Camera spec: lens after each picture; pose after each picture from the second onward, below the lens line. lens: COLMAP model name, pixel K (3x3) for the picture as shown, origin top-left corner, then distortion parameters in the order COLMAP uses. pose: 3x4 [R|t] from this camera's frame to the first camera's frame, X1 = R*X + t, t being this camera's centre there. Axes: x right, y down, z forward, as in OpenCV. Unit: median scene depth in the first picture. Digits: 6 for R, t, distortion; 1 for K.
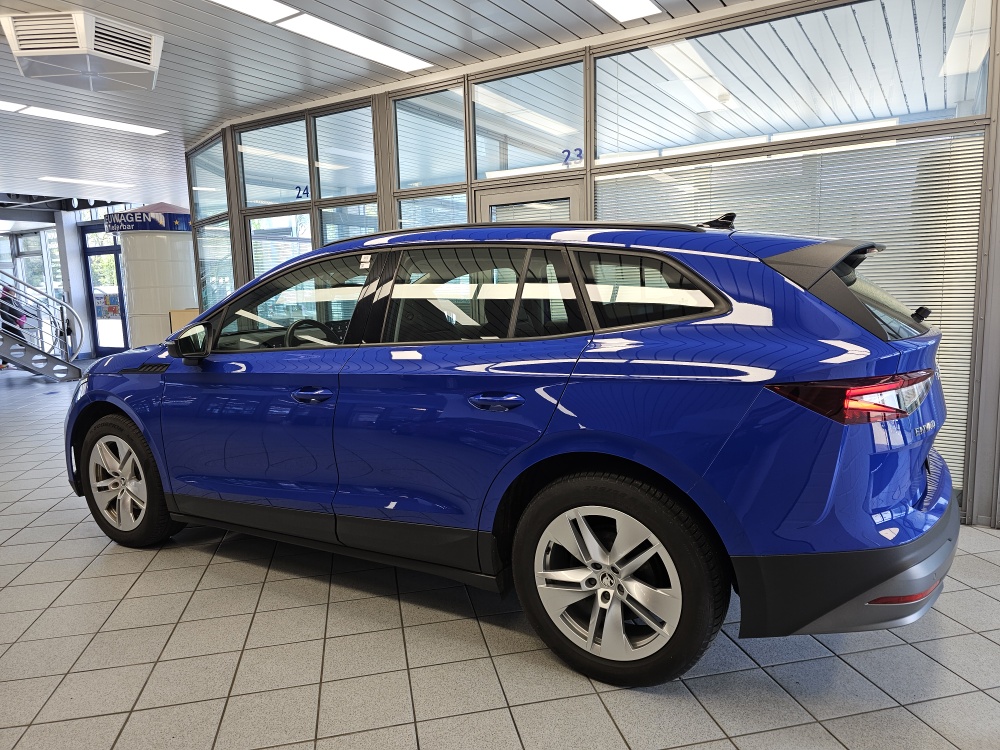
lens RADIAL K [[668.7, 0, 504.7], [0, 668.7, 372.3], [0, 0, 1]] dist [0.053127, -0.059209]
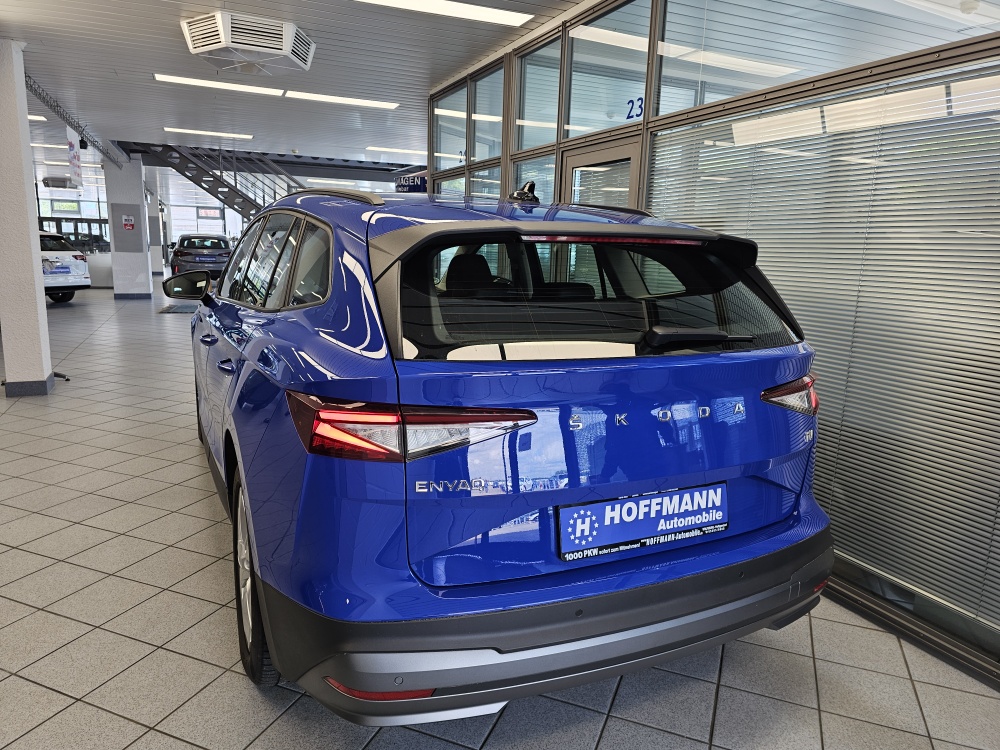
lens RADIAL K [[668.7, 0, 497.4], [0, 668.7, 376.1], [0, 0, 1]] dist [0.053127, -0.059209]
pose [[0.822681, 0.160093, -0.545497, 0.265180], [-0.128121, 0.987057, 0.096459, -0.027845], [0.553879, -0.009465, 0.832544, 0.112213]]
